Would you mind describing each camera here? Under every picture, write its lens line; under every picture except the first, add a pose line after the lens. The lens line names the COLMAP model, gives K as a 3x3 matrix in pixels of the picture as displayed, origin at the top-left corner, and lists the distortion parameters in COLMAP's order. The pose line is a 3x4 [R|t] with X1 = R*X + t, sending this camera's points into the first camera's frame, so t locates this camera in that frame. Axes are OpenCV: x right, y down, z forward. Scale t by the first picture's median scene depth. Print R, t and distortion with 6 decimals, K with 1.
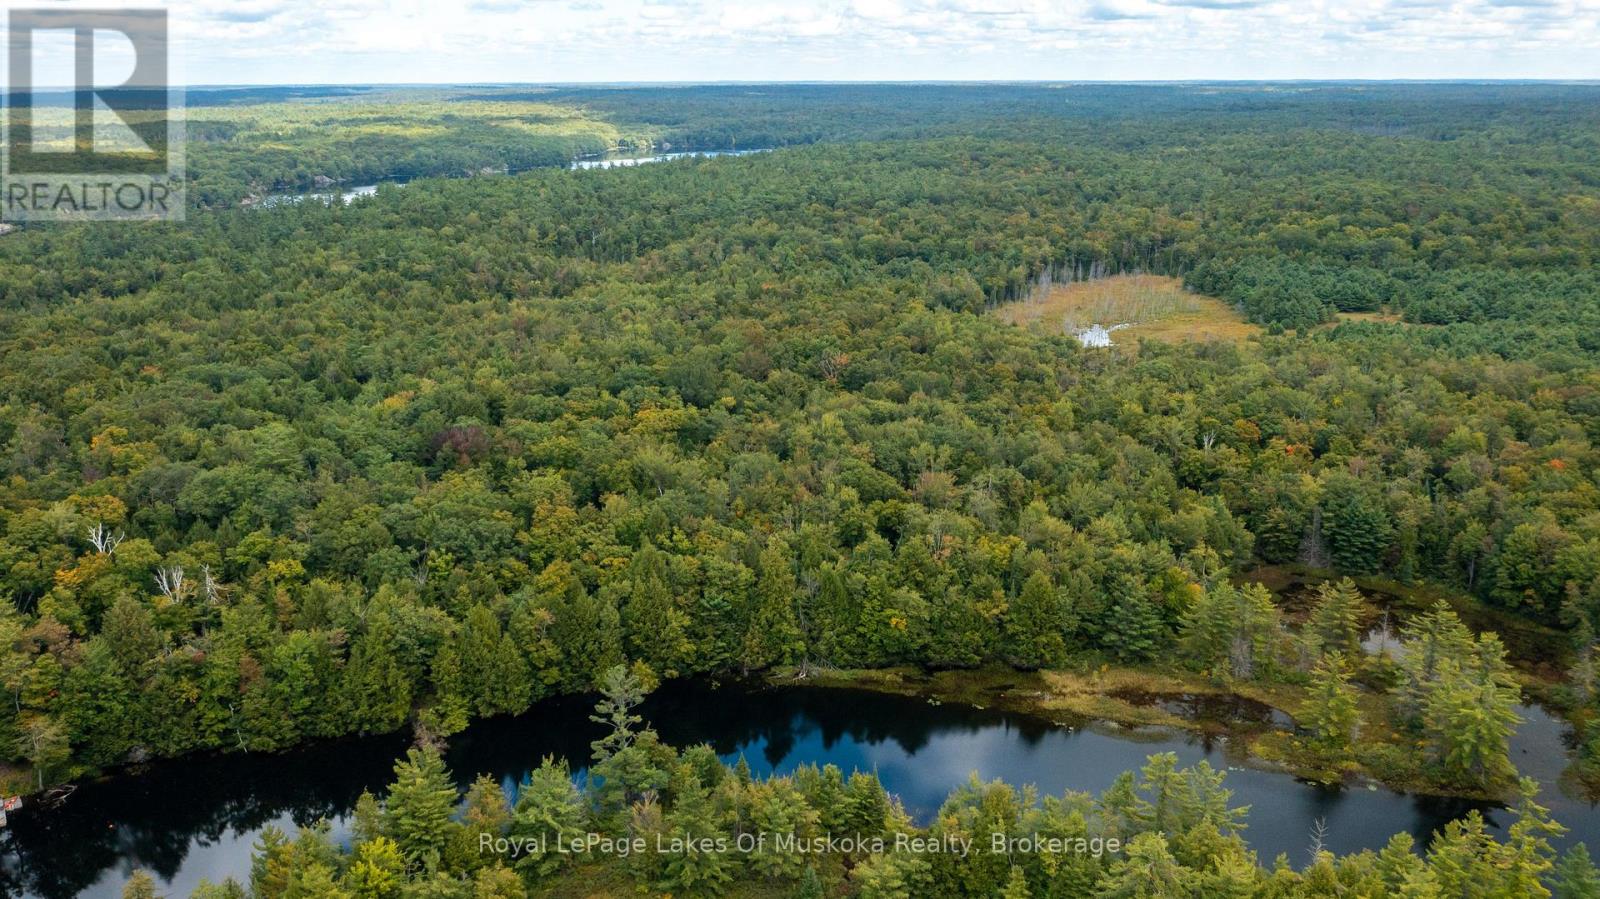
lens RADIAL K [[1316.5, 0, 803.8], [0, 1316.5, 503.8], [0, 0, 1]] dist [-0.009131, -0.000426]
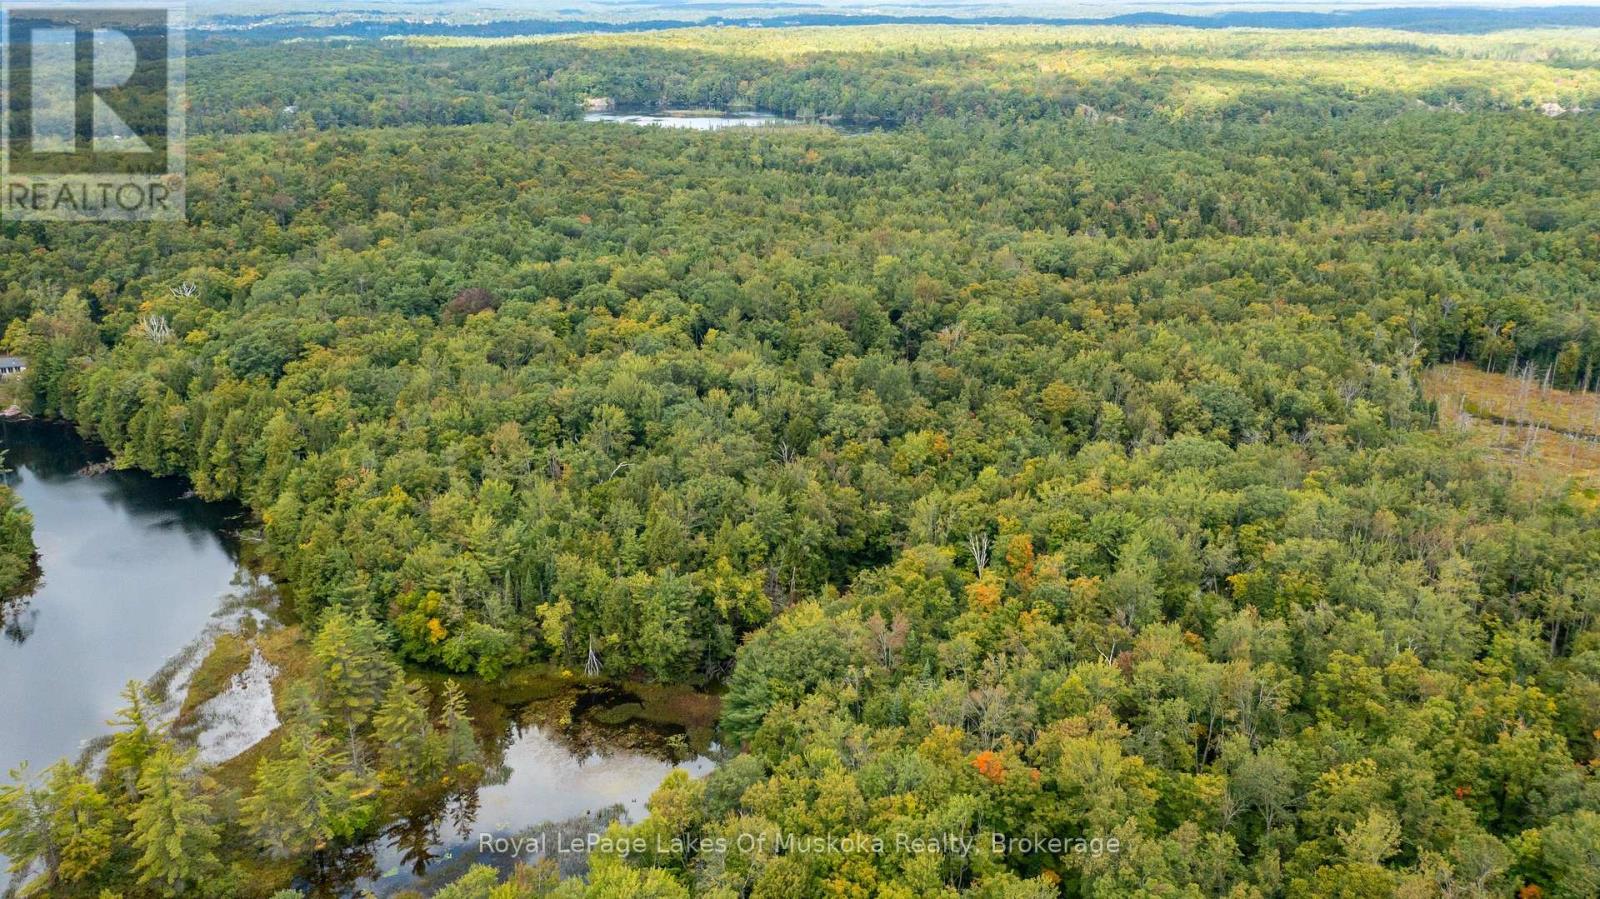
lens RADIAL K [[1336.7, 0, 800.0], [0, 1336.7, 449.5], [0, 0, 1]] dist [-0.011602, 0.005234]
pose [[0.484158, 0.288650, -0.825998, 1.076593], [-0.275092, 0.946364, 0.169468, -0.244089], [0.830611, 0.145176, 0.537595, 0.738699]]
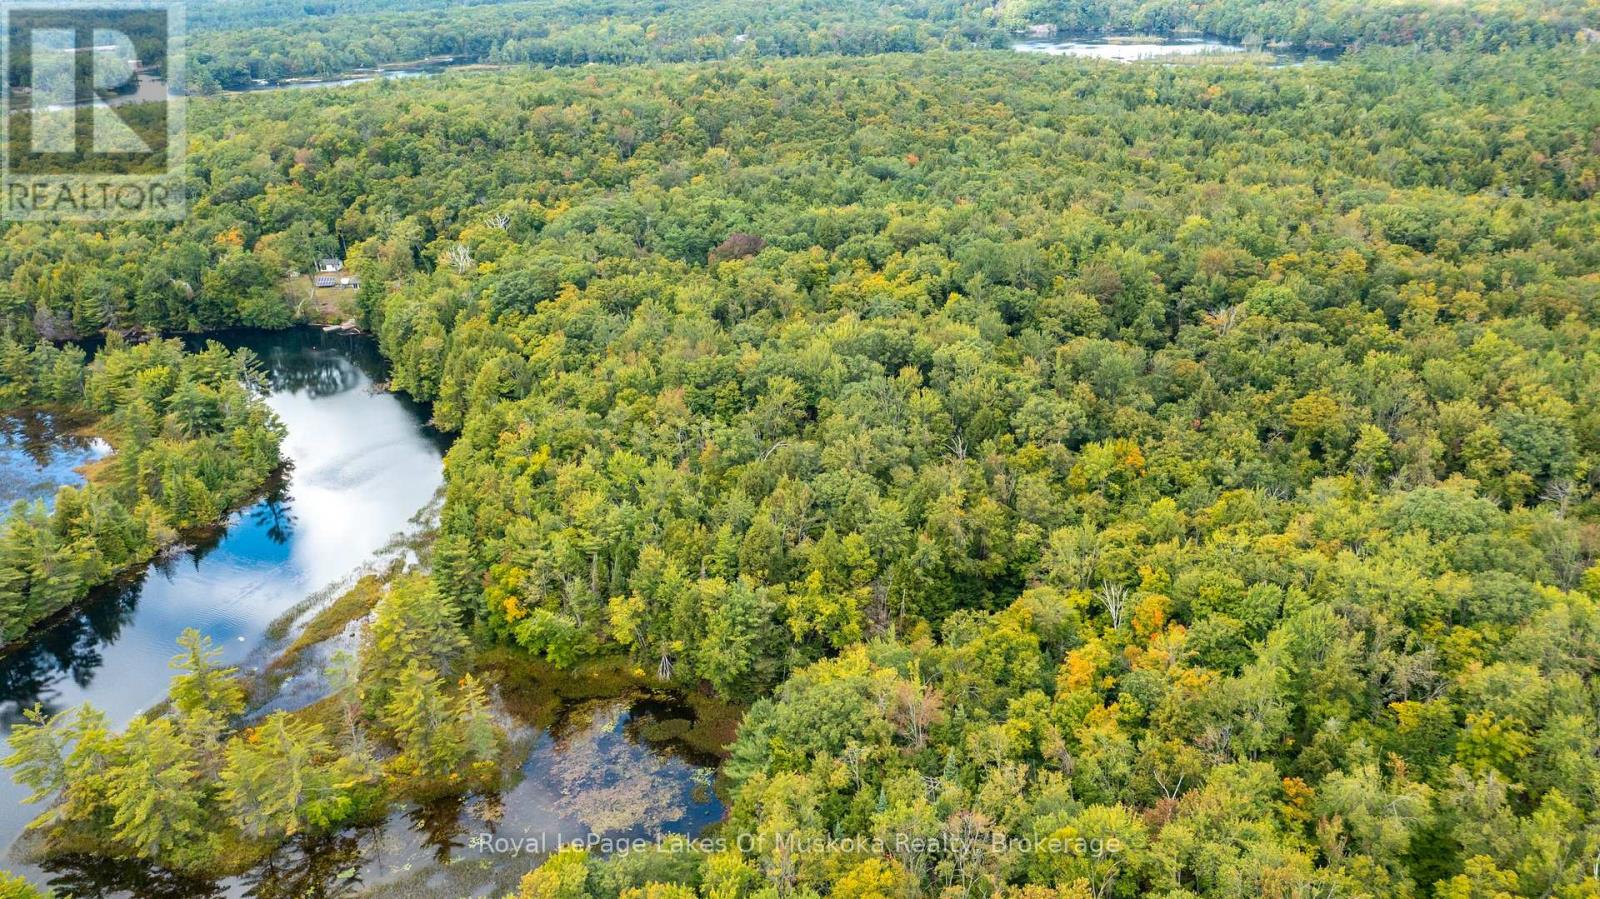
lens RADIAL K [[1266.1, 0, 800.0], [0, 1266.1, 449.5], [0, 0, 1]] dist [-0.013029, 0.007018]
pose [[0.142811, 0.380086, -0.913860, 0.999610], [-0.276109, 0.901967, 0.331992, -0.324896], [0.950457, 0.204913, 0.233756, 0.983867]]
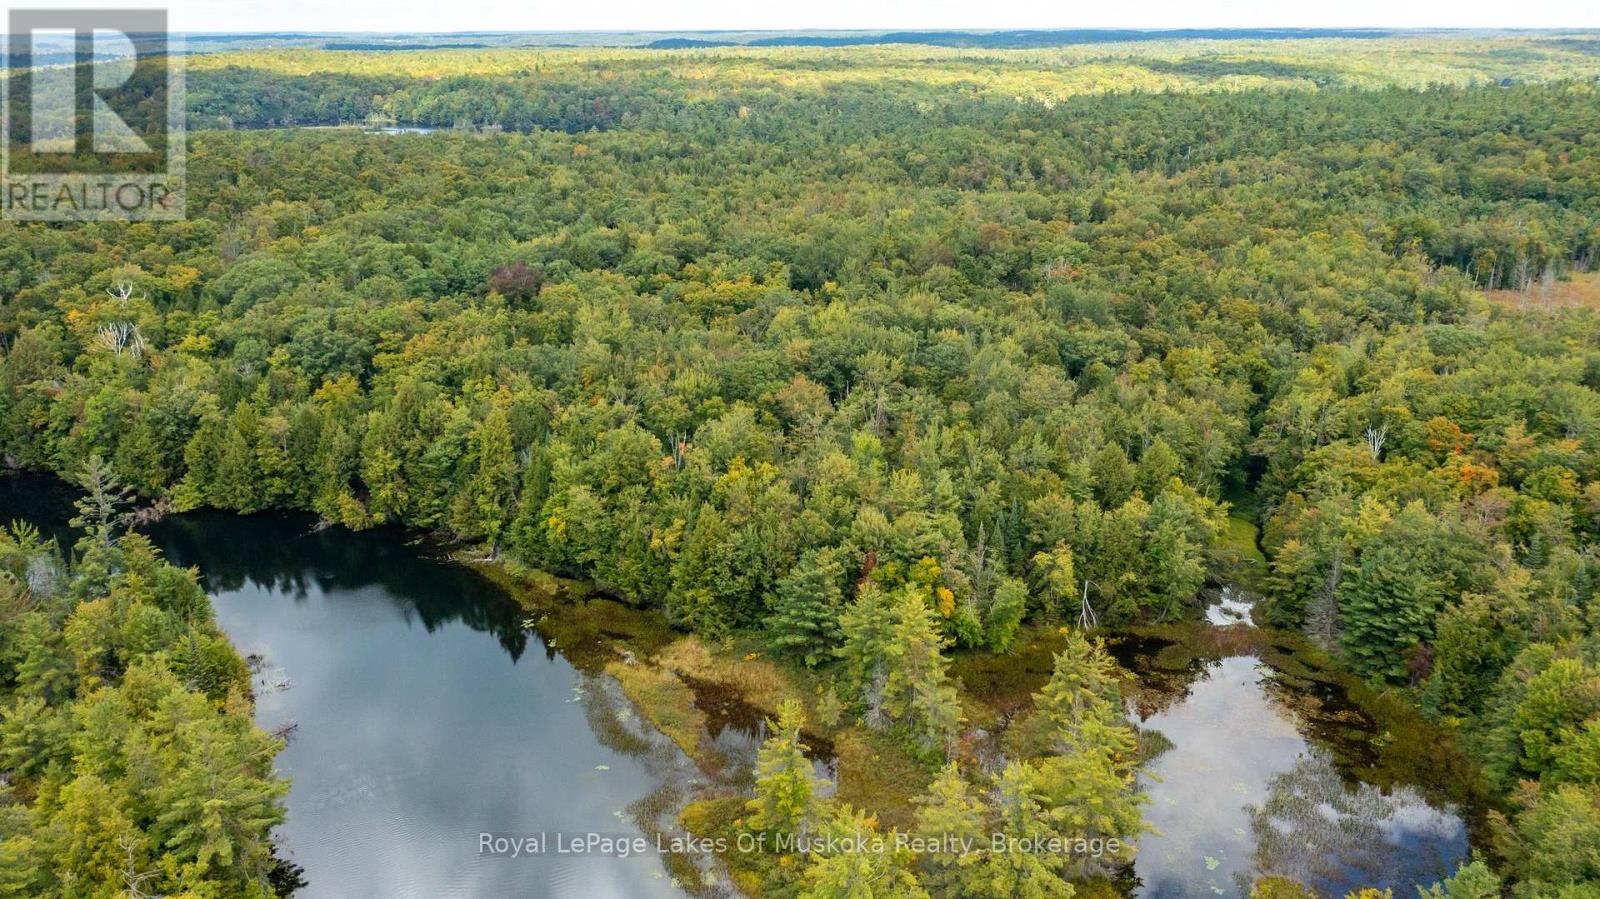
lens RADIAL K [[1304.4, 0, 800.0], [0, 1304.4, 449.5], [0, 0, 1]] dist [-0.009637, 0.003034]
pose [[0.761290, 0.202293, -0.616048, 0.647143], [-0.201251, 0.976884, 0.072083, -0.042082], [0.616389, 0.069104, 0.784404, 0.431589]]
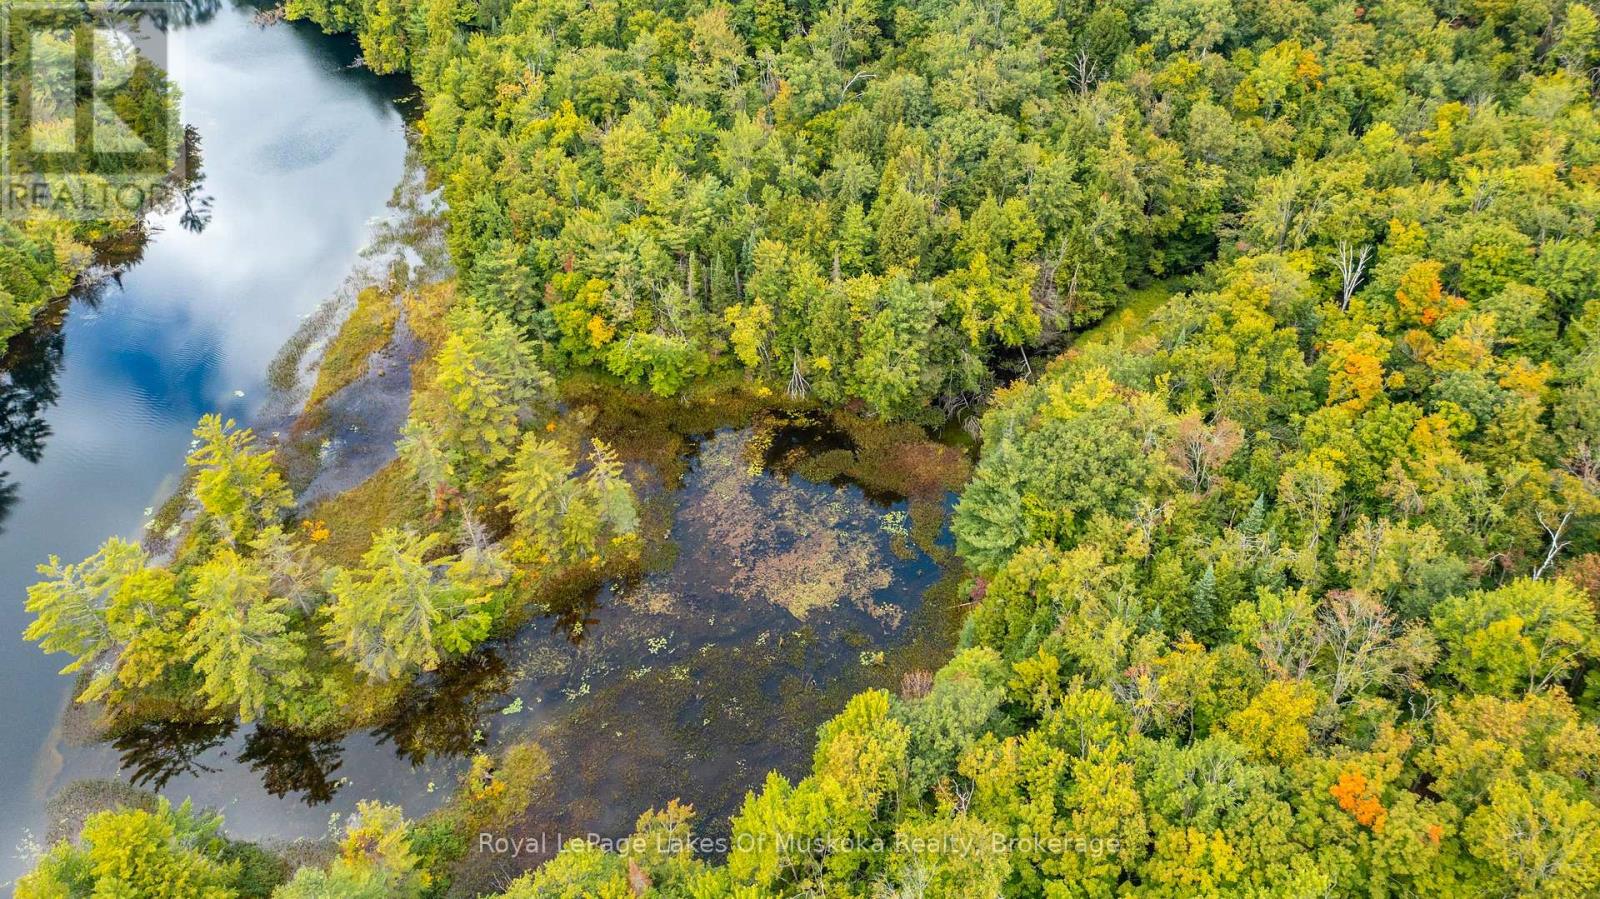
lens RADIAL K [[1266.1, 0, 800.0], [0, 1266.1, 449.5], [0, 0, 1]] dist [-0.013029, 0.007018]
pose [[0.290930, 0.641485, -0.709829, 0.807262], [-0.257855, 0.767040, 0.587503, -0.275133], [0.921342, 0.012110, 0.388565, 0.868427]]
